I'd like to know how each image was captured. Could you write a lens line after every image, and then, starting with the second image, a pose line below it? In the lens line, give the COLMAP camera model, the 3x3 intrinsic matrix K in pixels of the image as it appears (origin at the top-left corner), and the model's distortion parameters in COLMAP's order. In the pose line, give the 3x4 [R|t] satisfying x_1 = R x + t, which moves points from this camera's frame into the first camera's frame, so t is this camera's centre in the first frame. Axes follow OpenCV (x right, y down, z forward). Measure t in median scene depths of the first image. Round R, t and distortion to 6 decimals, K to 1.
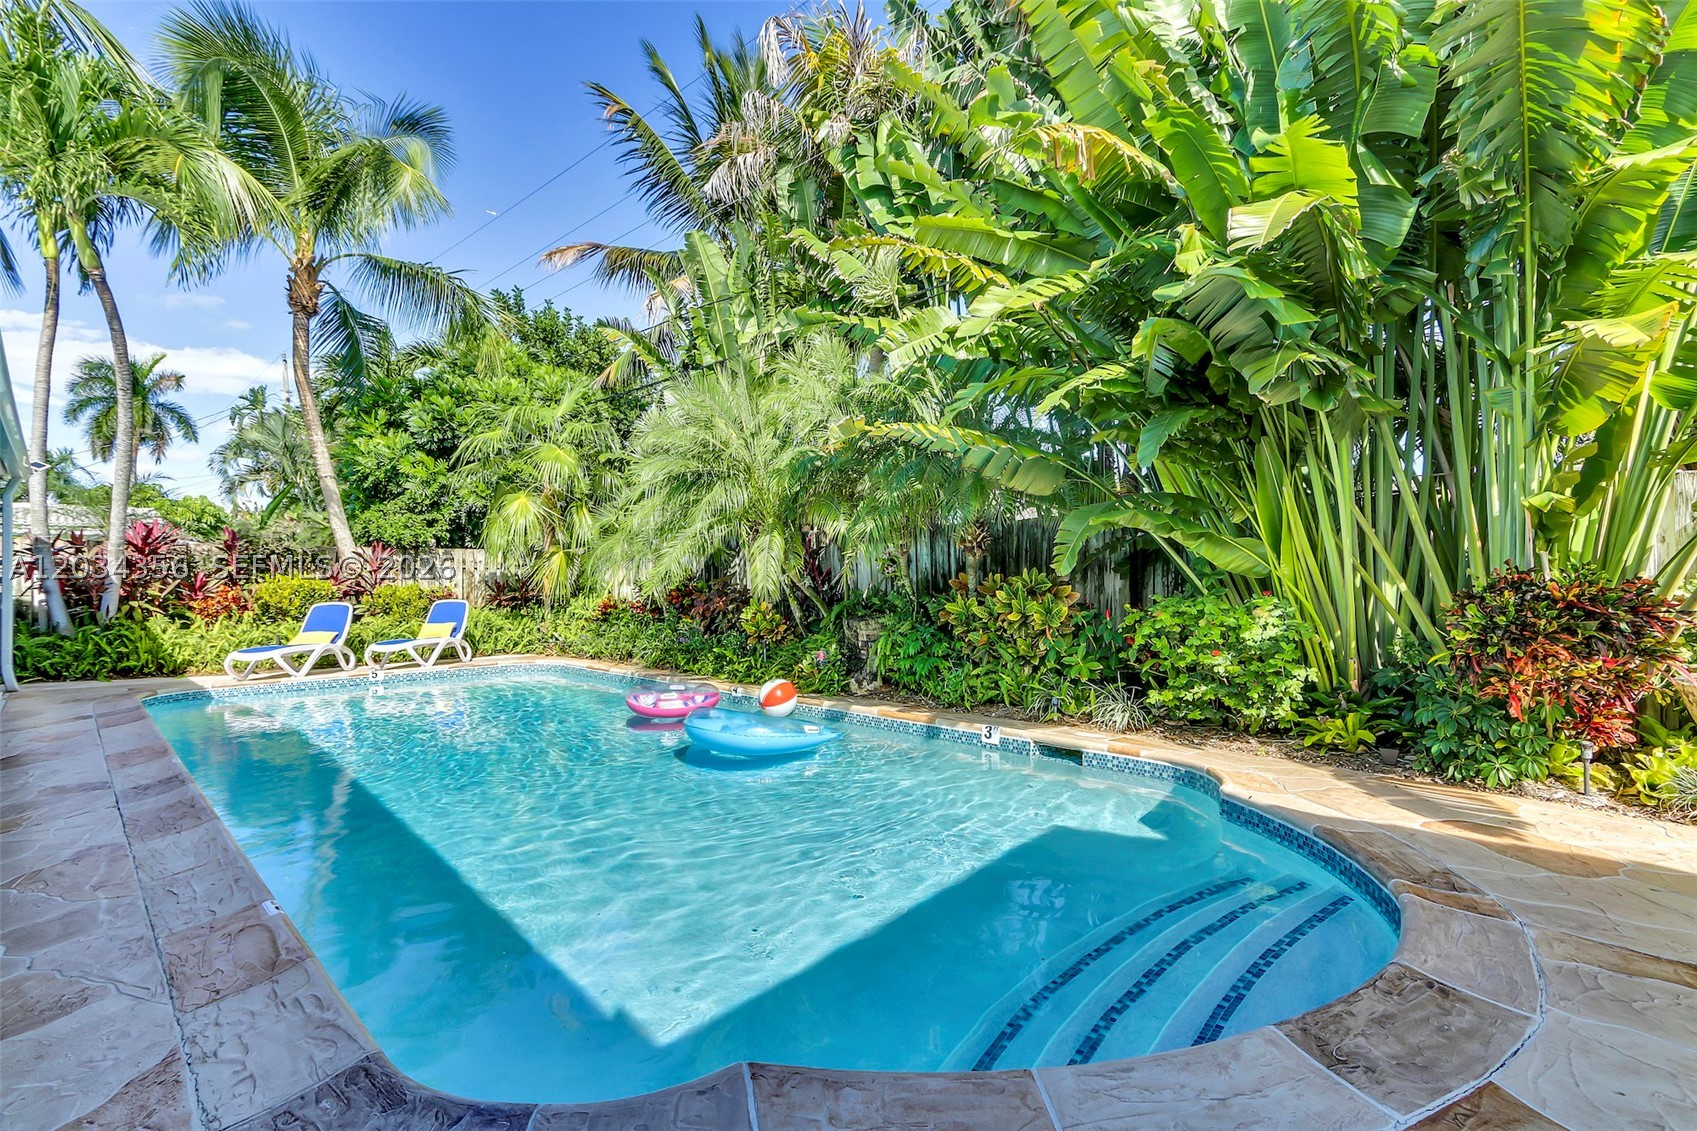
lens RADIAL K [[793.4, 0, 831.8], [0, 793.4, 581.2], [0, 0, 1]] dist [0.001078, 0.000661]
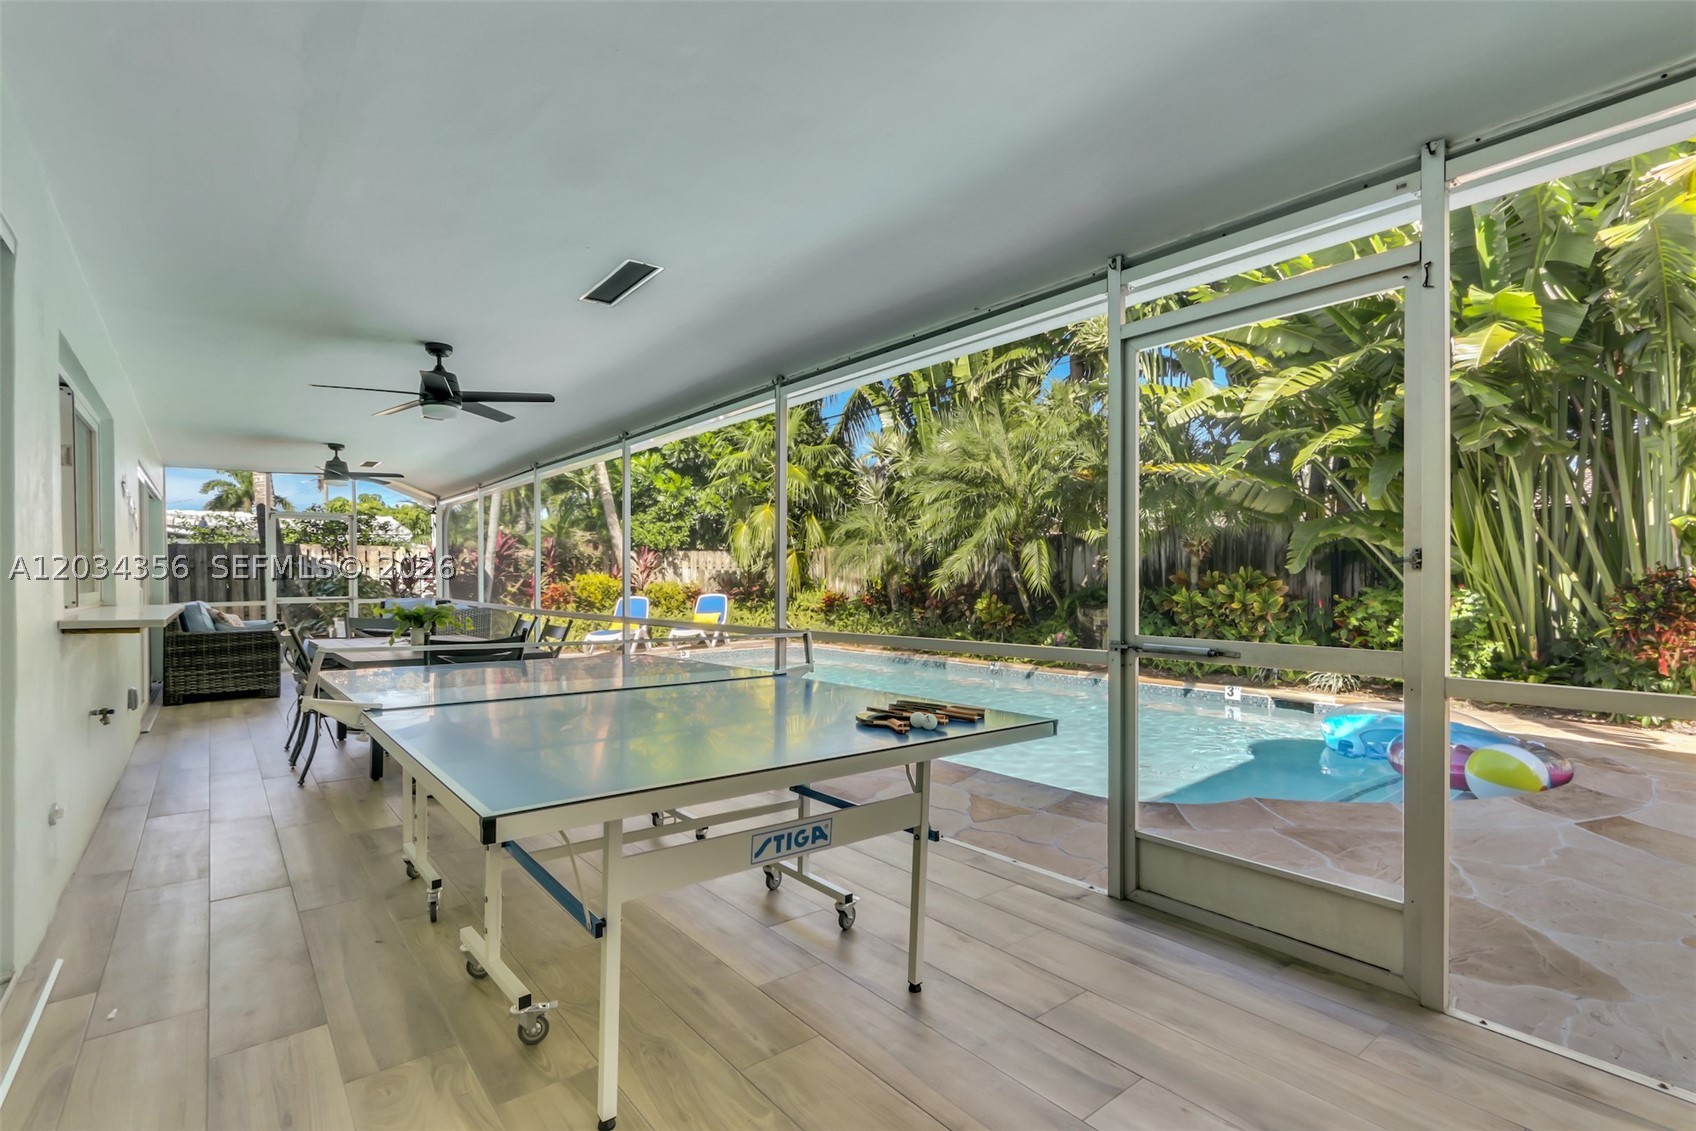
lens RADIAL K [[791.2, 0, 849.3], [0, 791.2, 581.8], [0, 0, 1]] dist [0.000254, 0.001394]
pose [[0.993108, -0.005521, -0.117072, -0.302979], [0.006533, 0.999945, 0.008257, -0.009211], [0.117020, -0.008965, 0.993089, -0.419547]]
